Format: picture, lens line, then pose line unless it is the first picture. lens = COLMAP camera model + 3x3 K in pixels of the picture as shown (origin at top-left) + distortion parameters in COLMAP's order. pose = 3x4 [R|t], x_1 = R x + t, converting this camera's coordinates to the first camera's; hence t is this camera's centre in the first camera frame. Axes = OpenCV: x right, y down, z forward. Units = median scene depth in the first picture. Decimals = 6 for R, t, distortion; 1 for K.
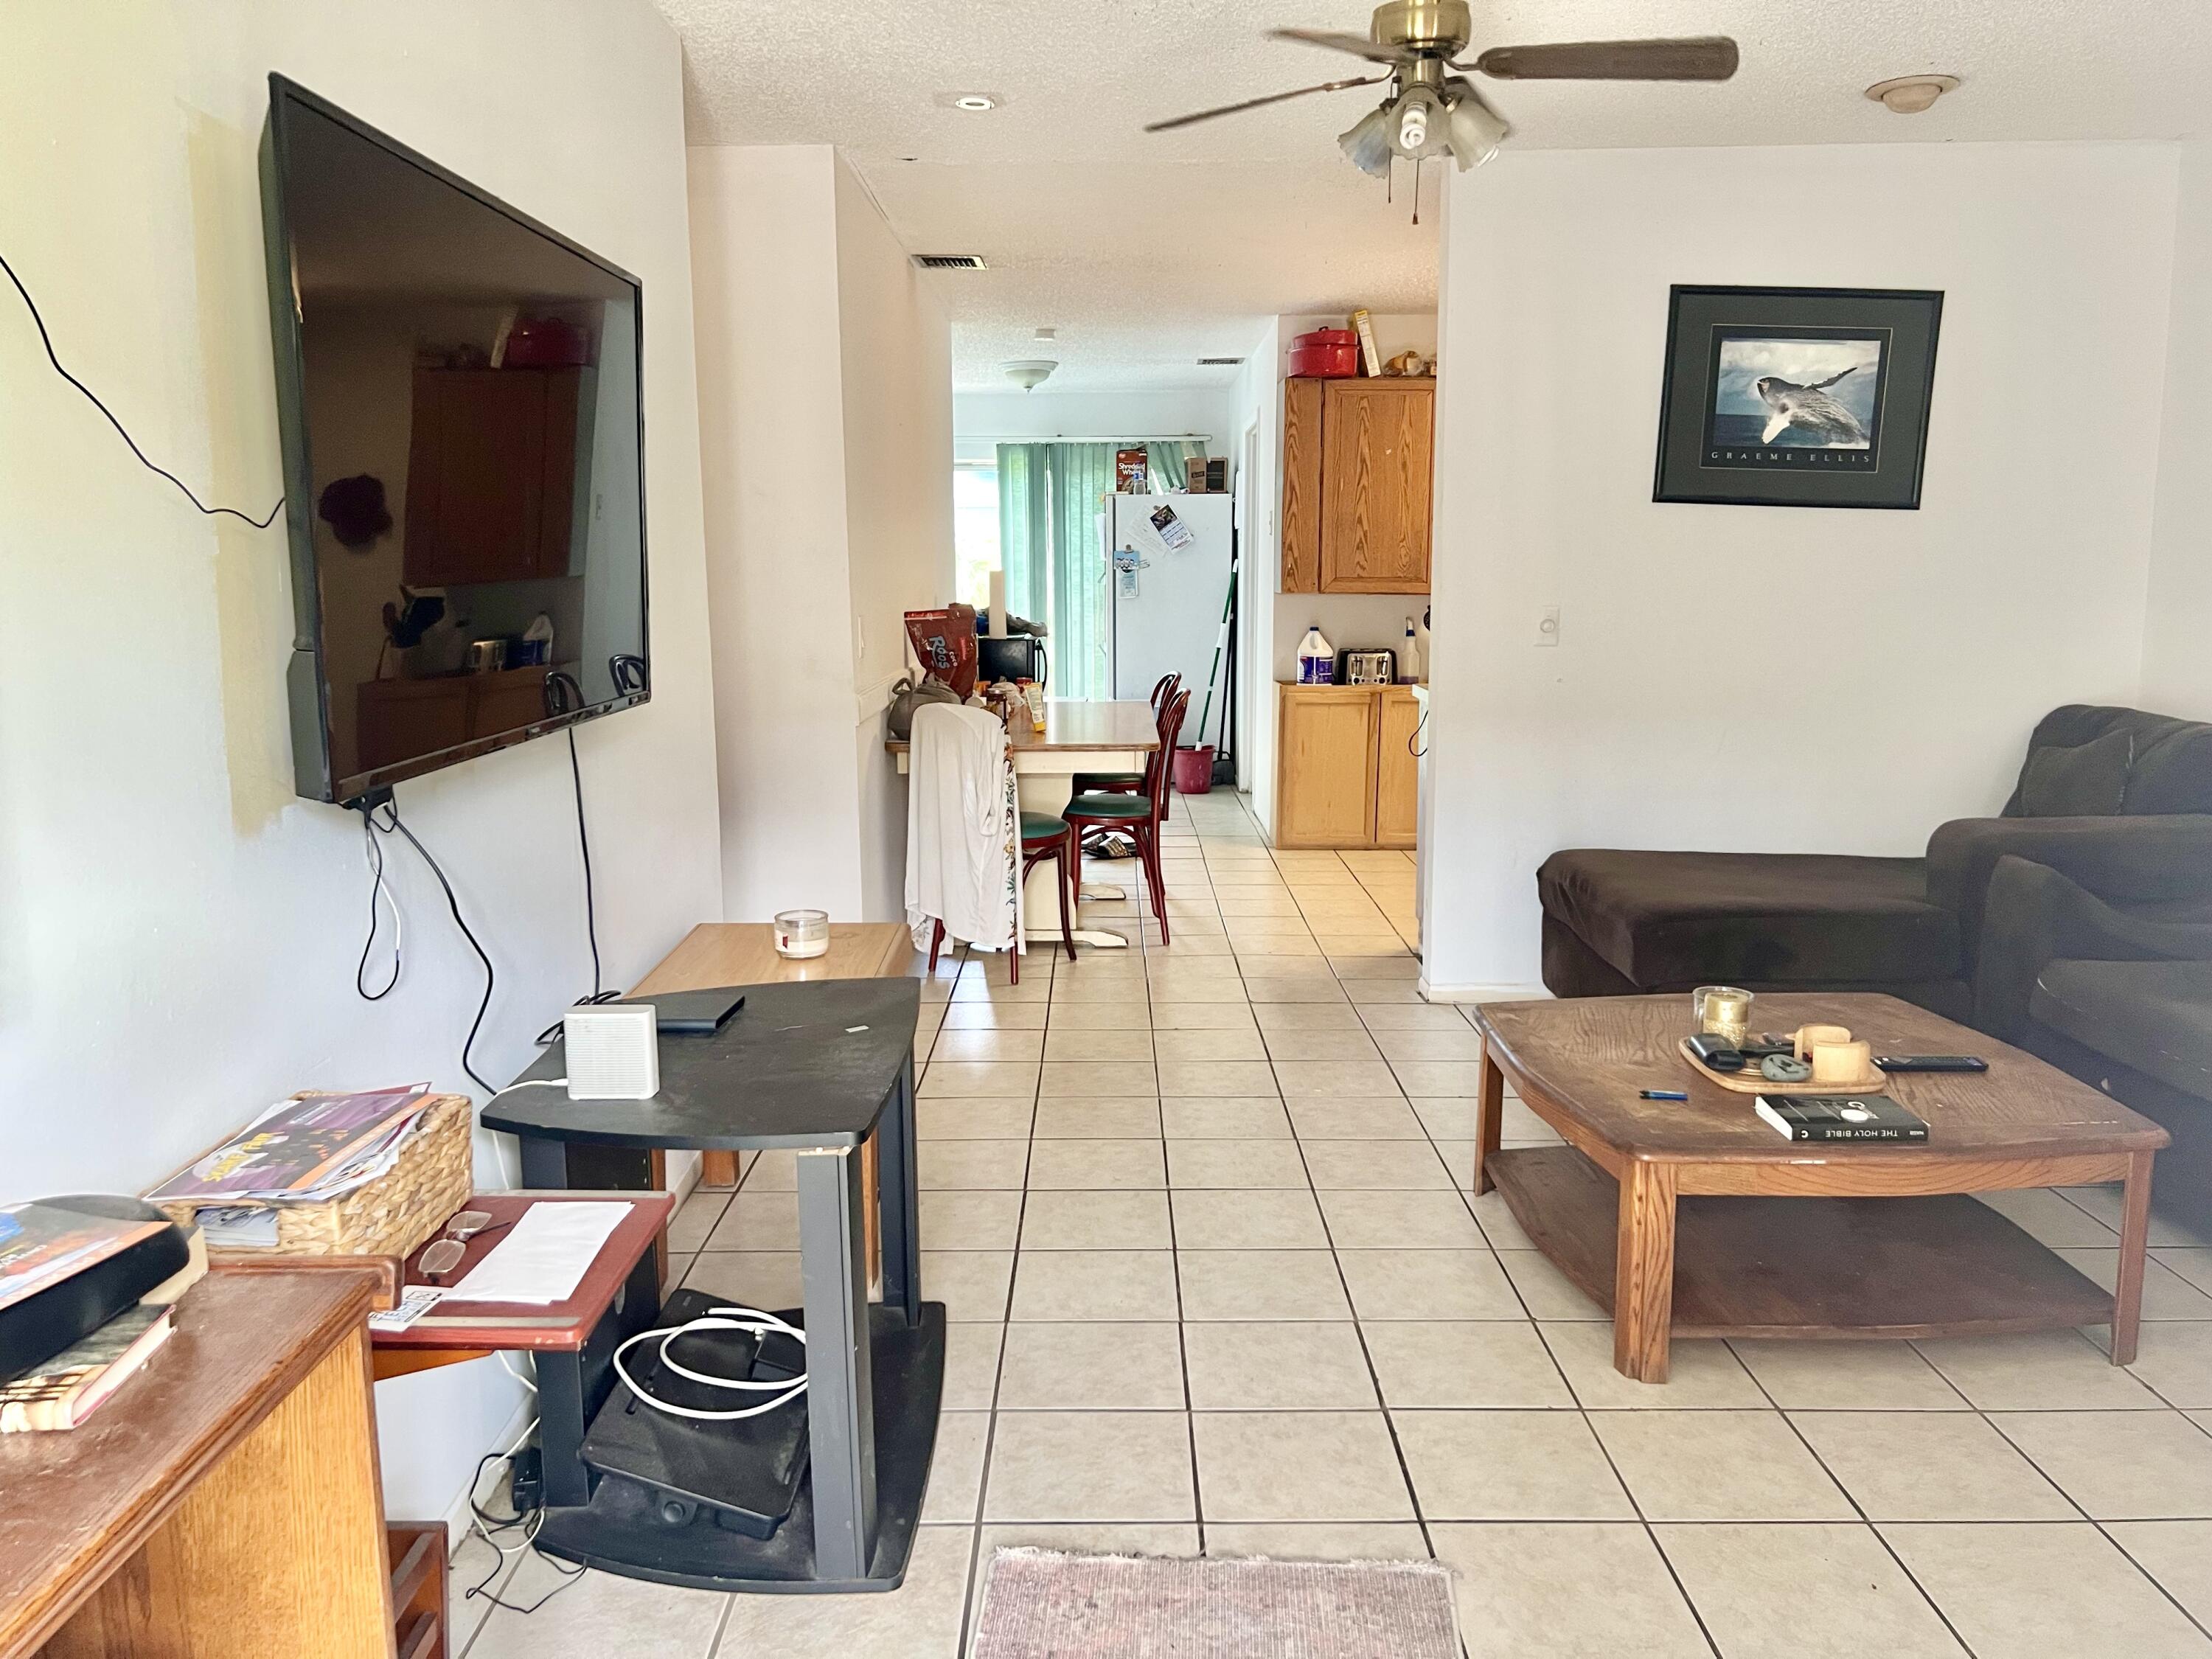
lens RADIAL K [[1654.2, 0, 1095.0], [0, 1654.2, 830.8], [0, 0, 1]] dist [0.050218, -0.068250]
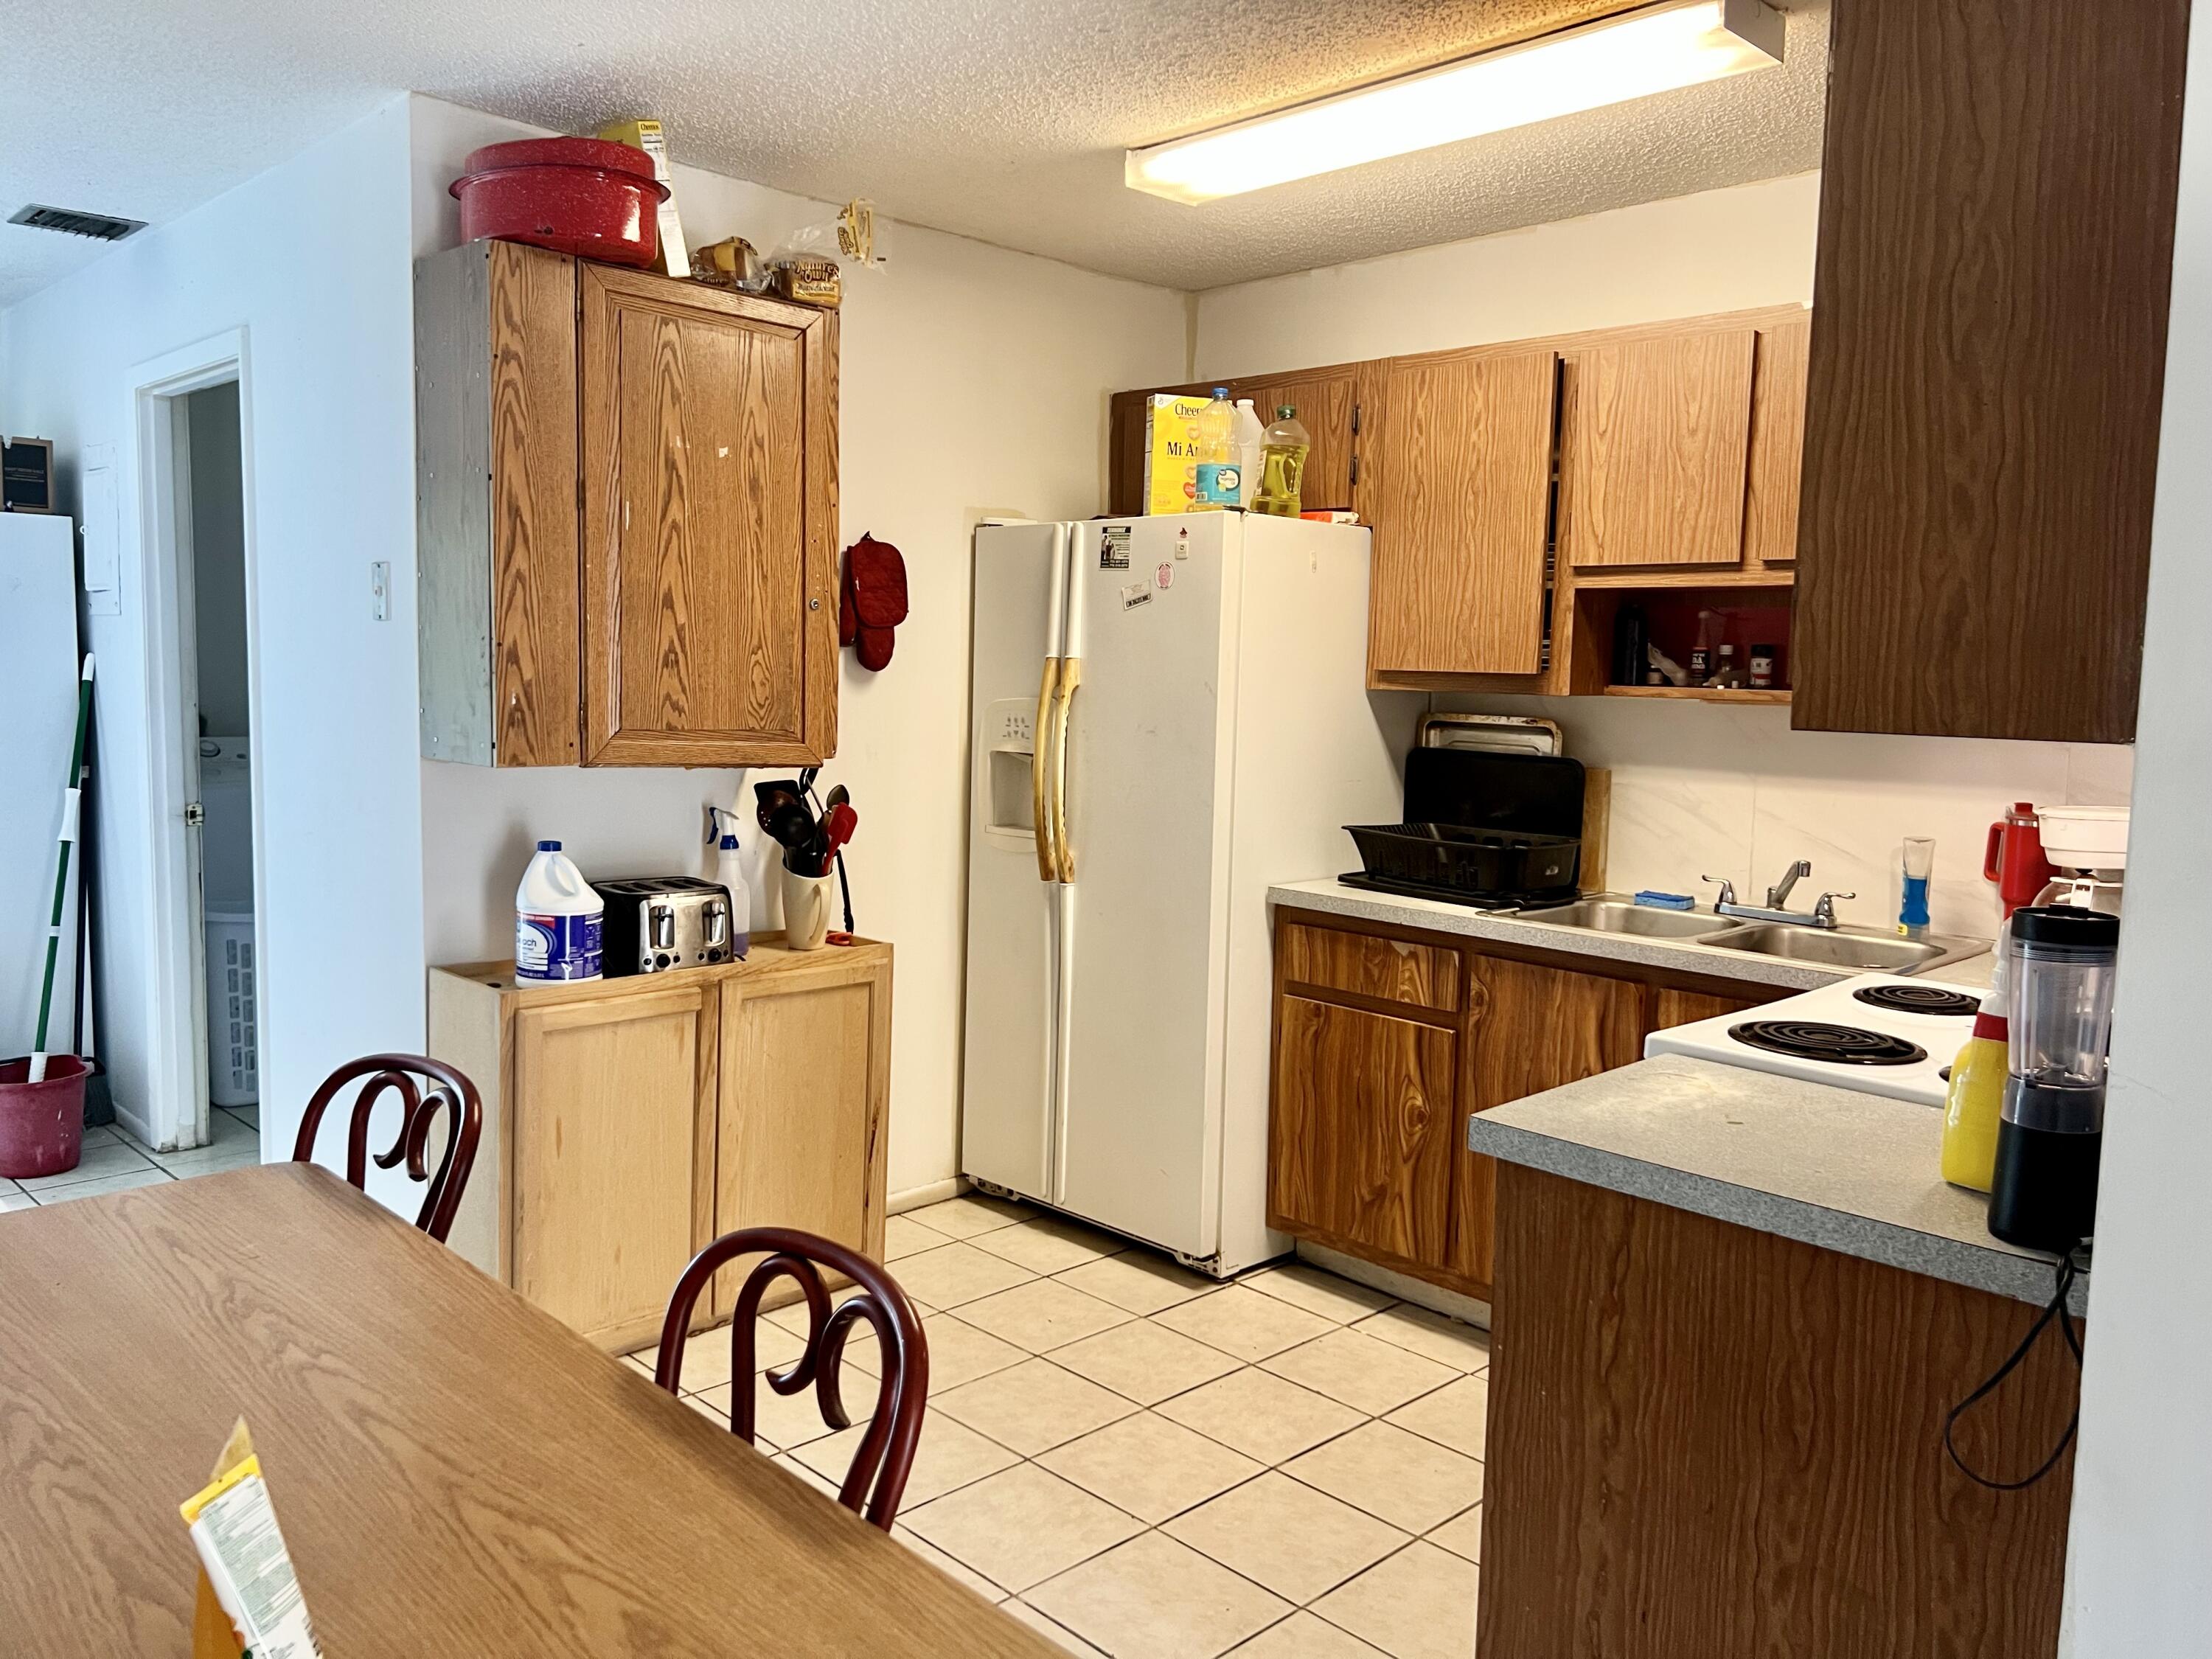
lens RADIAL K [[1654.2, 0, 1082.7], [0, 1654.2, 827.2], [0, 0, 1]] dist [0.050218, -0.068250]
pose [[0.701911, -0.050429, 0.710477, -0.075622], [0.083951, 0.996395, -0.012216, -0.112194], [-0.707300, 0.068220, 0.703615, 0.614375]]
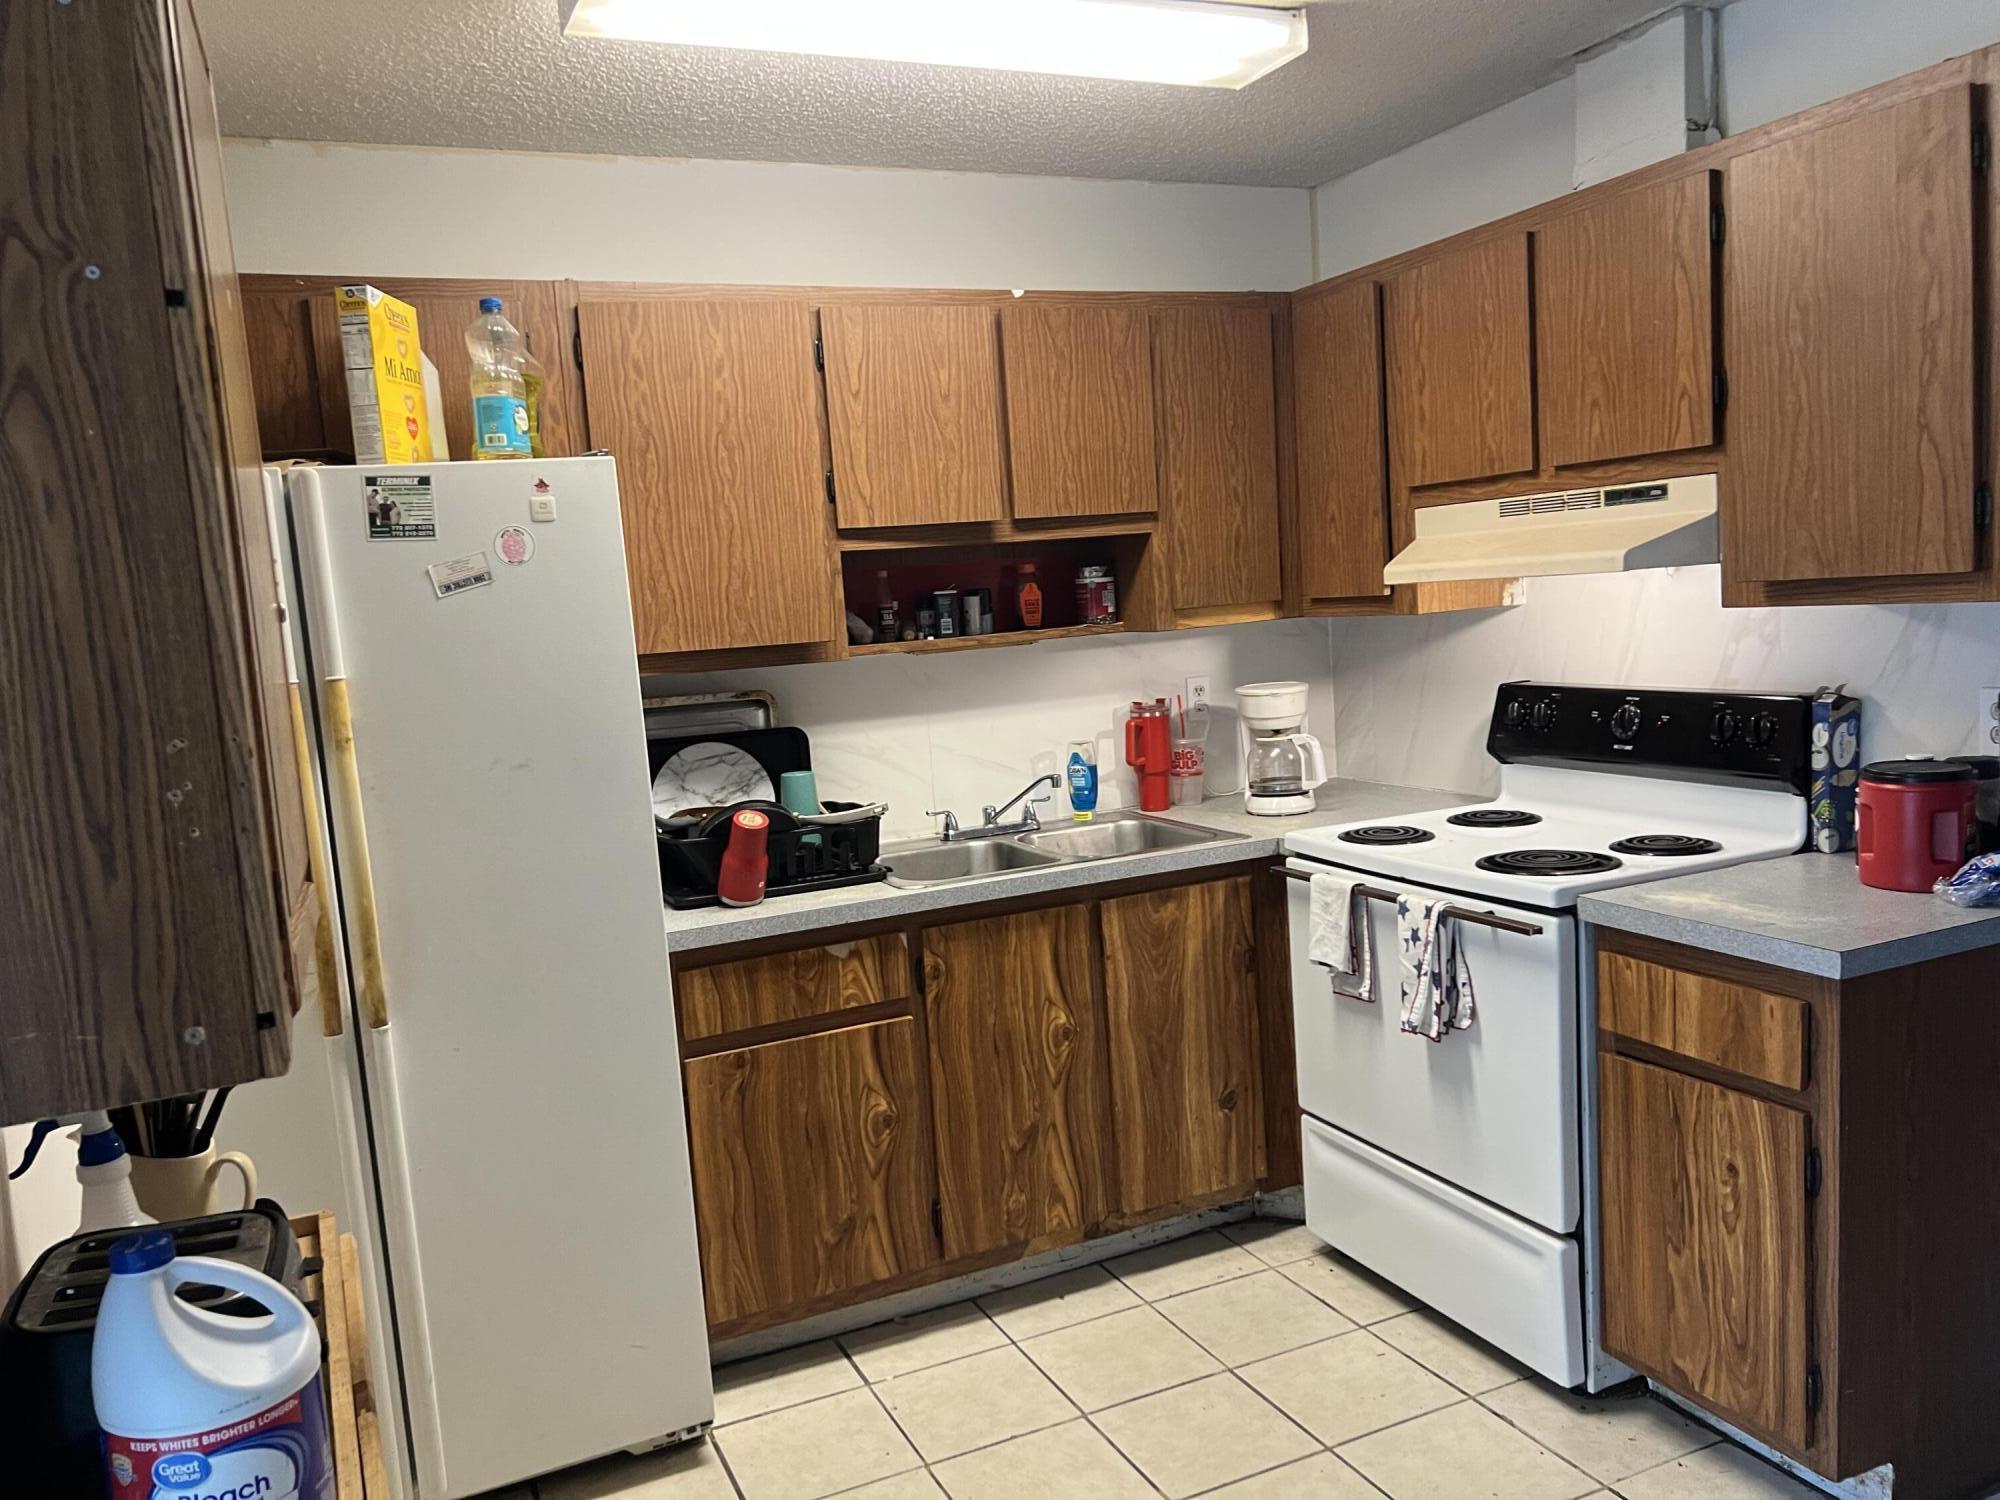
lens RADIAL K [[1495.7, 0, 996.1], [0, 1495.7, 764.0], [0, 0, 1]] dist [0.050218, -0.068250]
pose [[-0.443237, -0.067367, 0.893870, -0.035837], [0.211404, 0.961189, 0.177268, -0.181652], [-0.871120, 0.267540, -0.411792, 0.995221]]
